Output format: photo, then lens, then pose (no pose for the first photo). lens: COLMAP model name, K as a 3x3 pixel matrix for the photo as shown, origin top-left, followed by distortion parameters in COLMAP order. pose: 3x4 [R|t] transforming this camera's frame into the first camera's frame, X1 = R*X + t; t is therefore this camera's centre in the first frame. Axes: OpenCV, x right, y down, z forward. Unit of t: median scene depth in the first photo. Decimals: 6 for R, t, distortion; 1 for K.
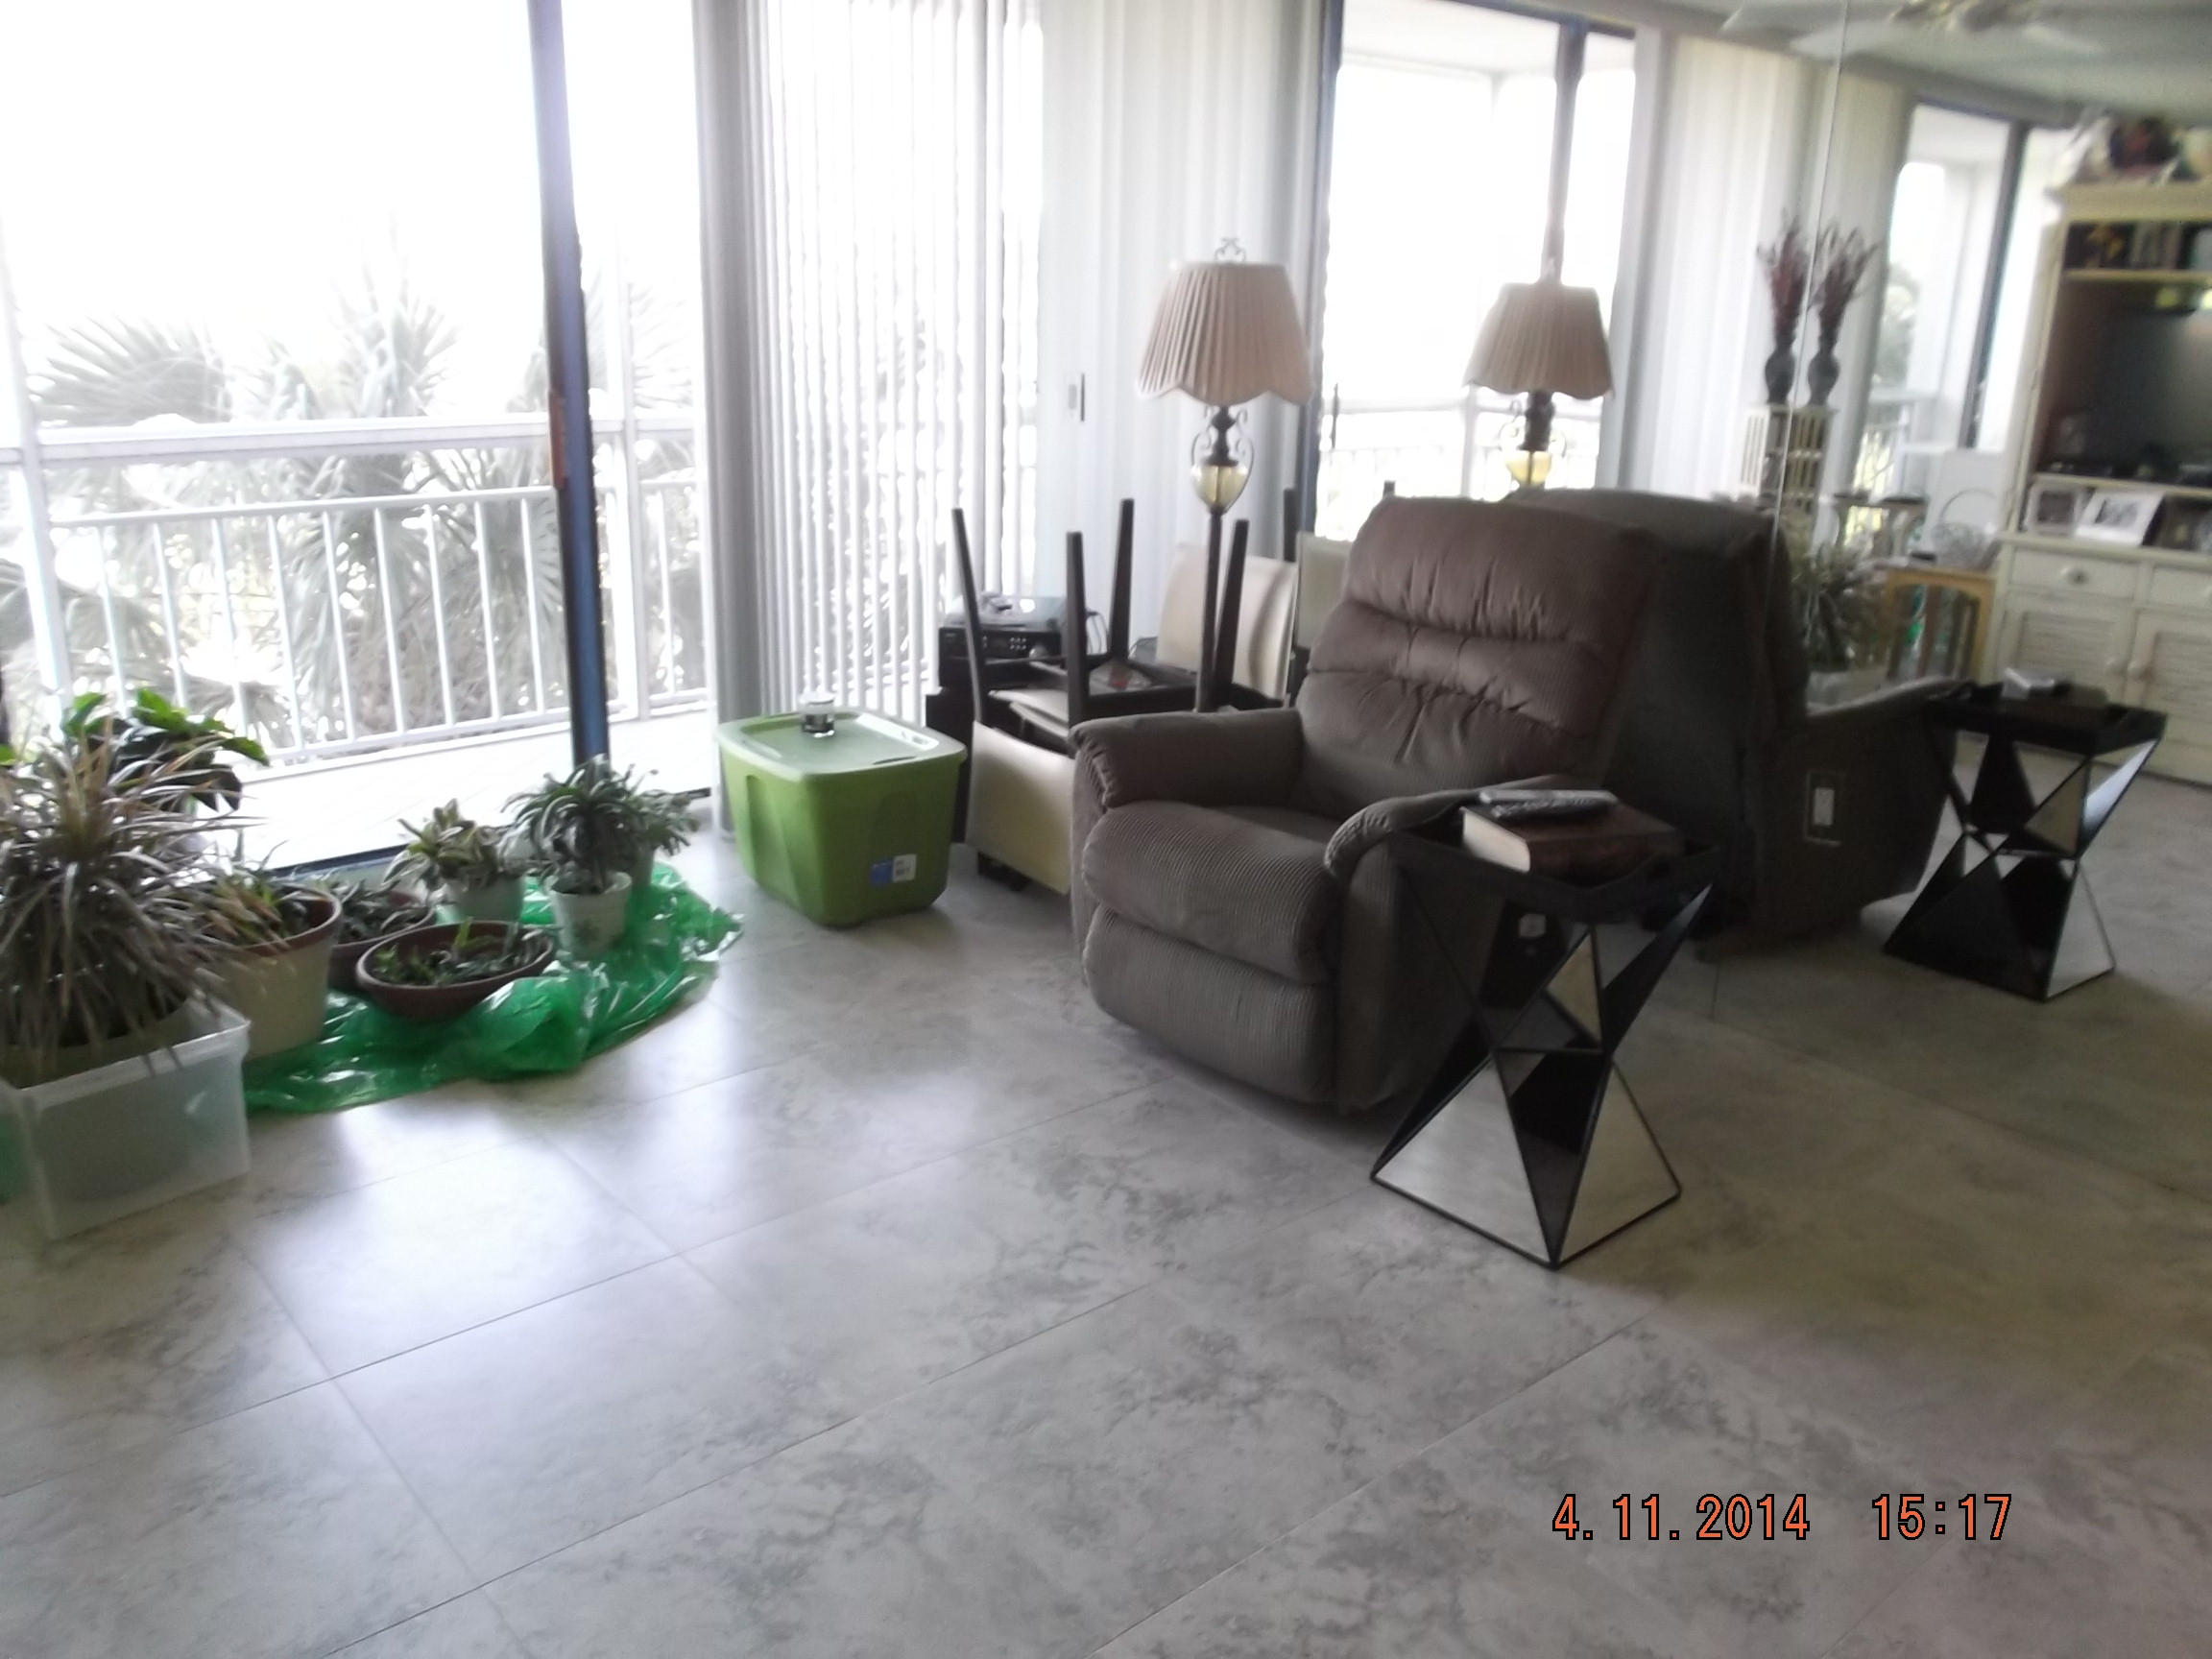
lens RADIAL K [[1734.9, 0, 1121.6], [0, 1734.9, 845.9], [0, 0, 1]] dist [-0.031531, 0.007887]
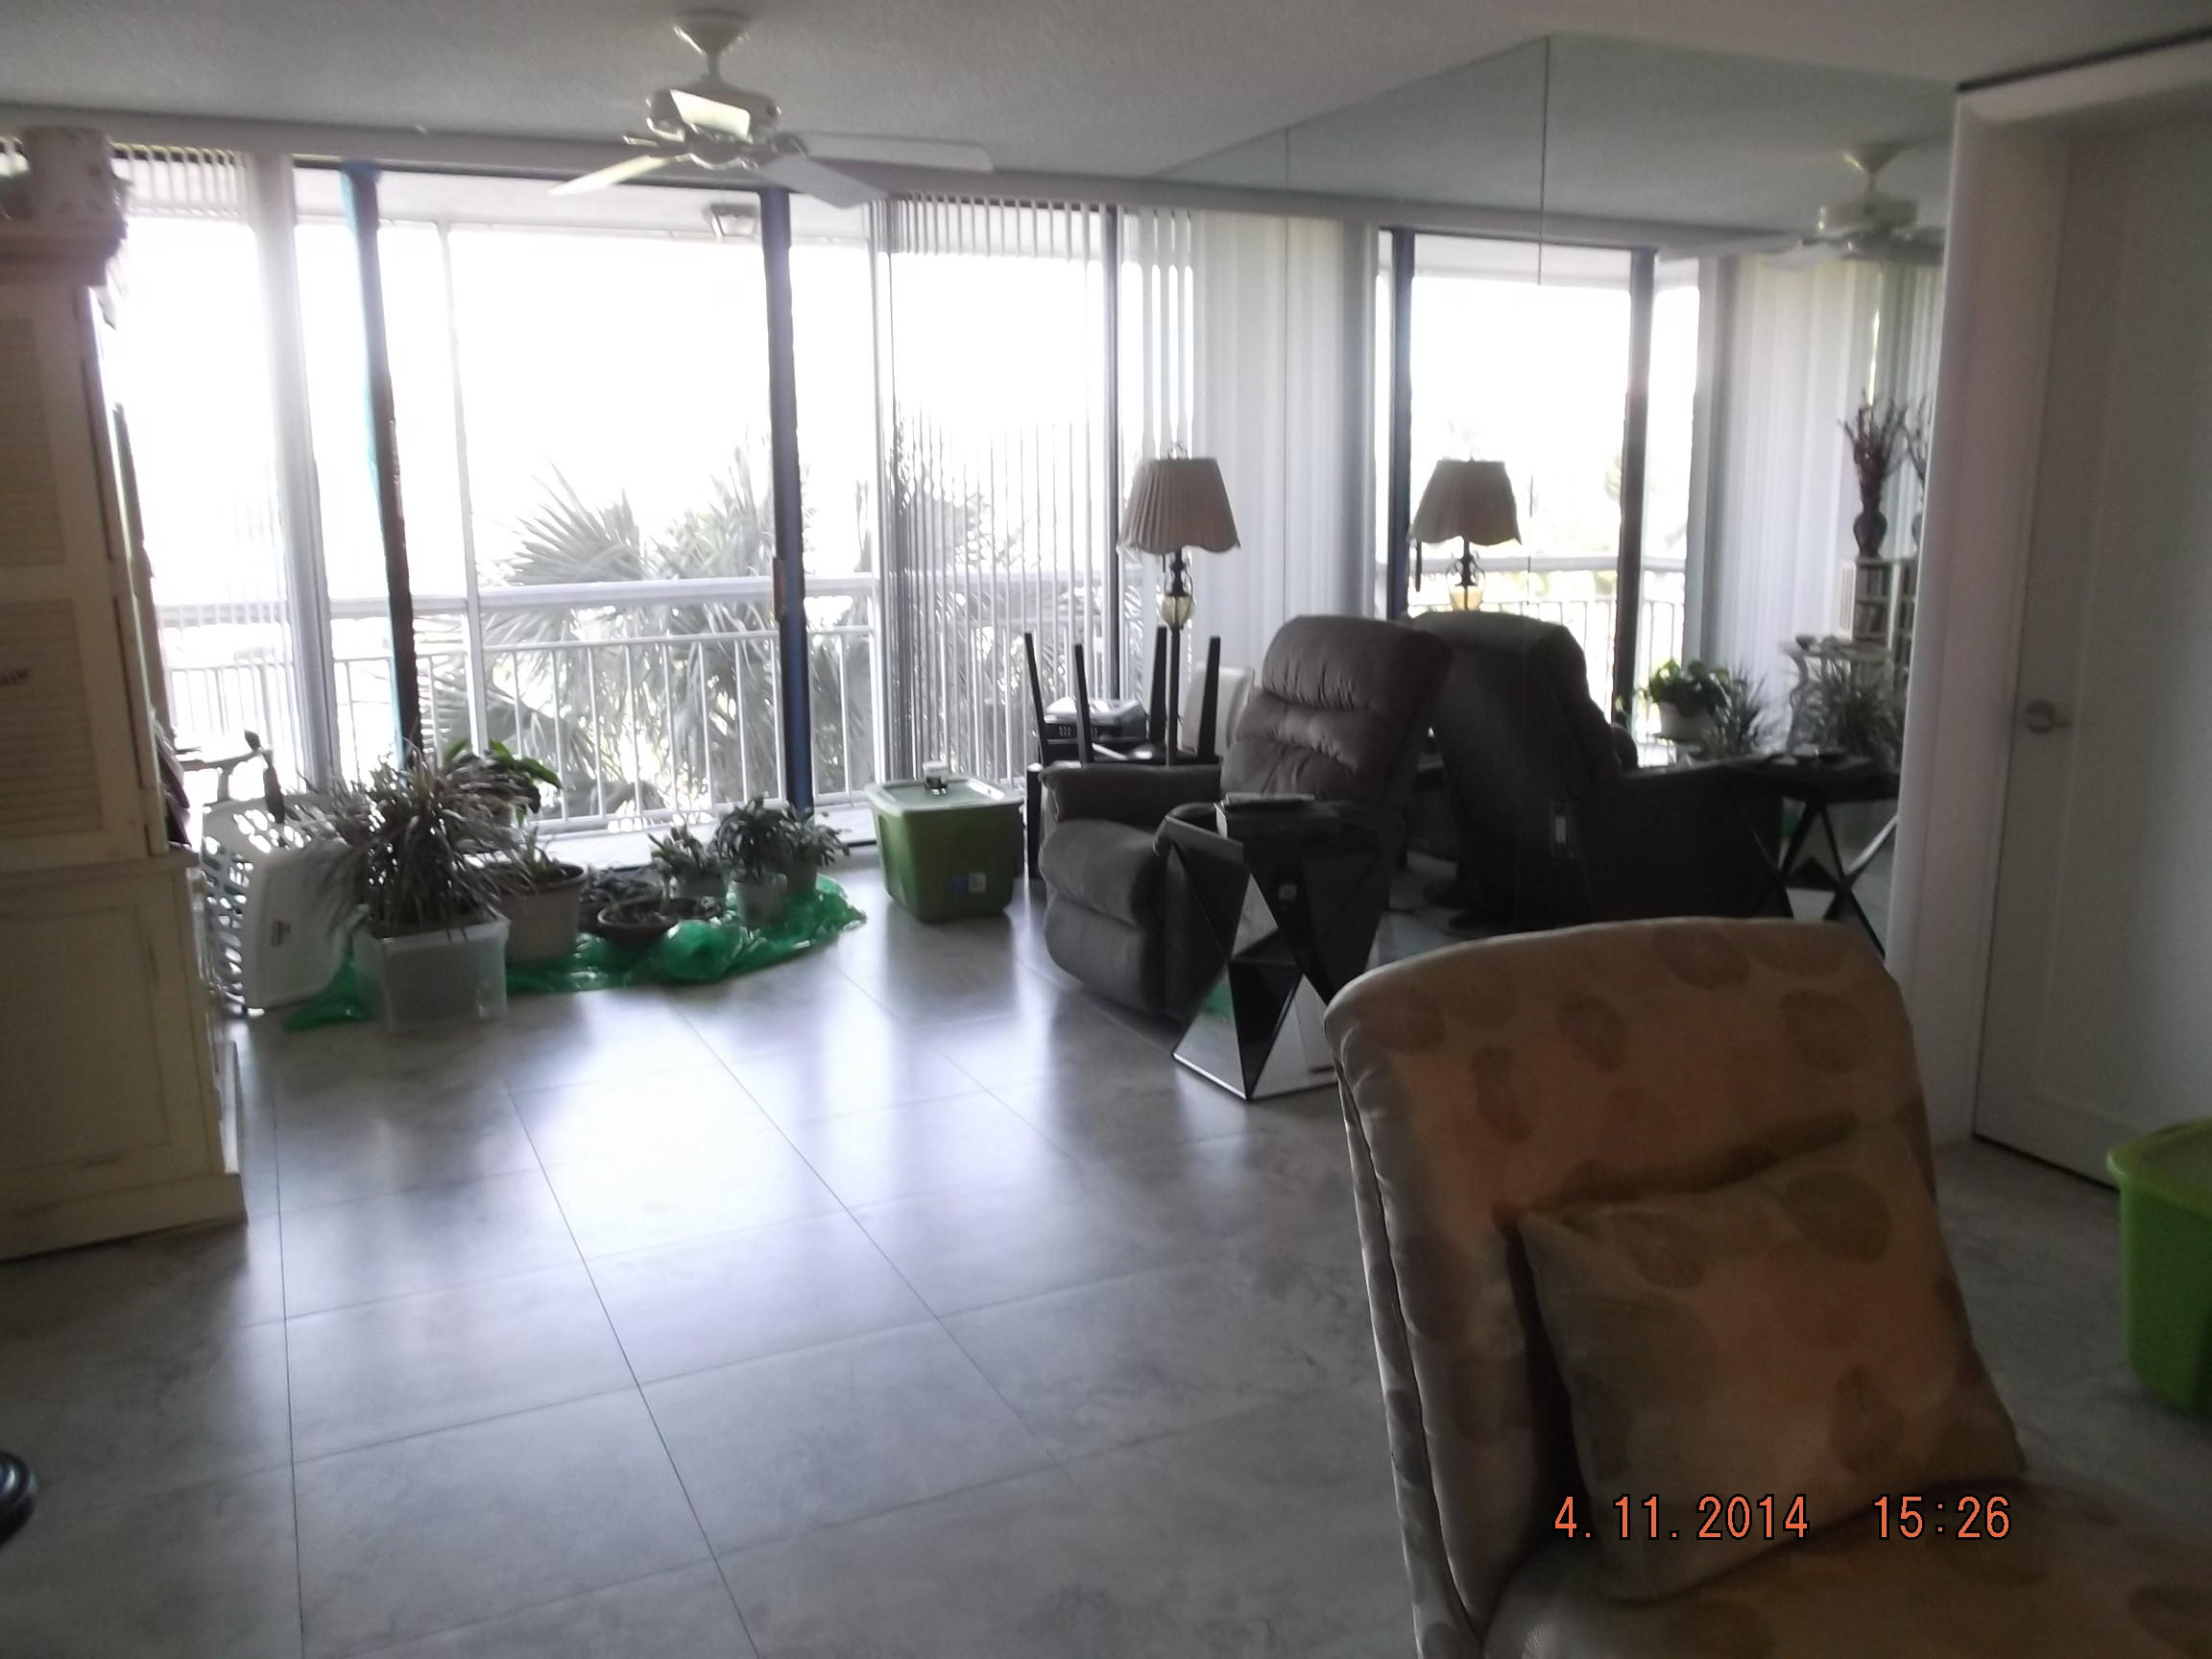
lens RADIAL K [[1734.9, 0, 1091.4], [0, 1734.9, 822.3], [0, 0, 1]] dist [-0.031531, 0.007887]
pose [[0.964168, 0.021140, -0.264448, 0.378737], [-0.050852, 0.993063, -0.106018, 0.123381], [0.260372, 0.115667, 0.958555, -0.374580]]
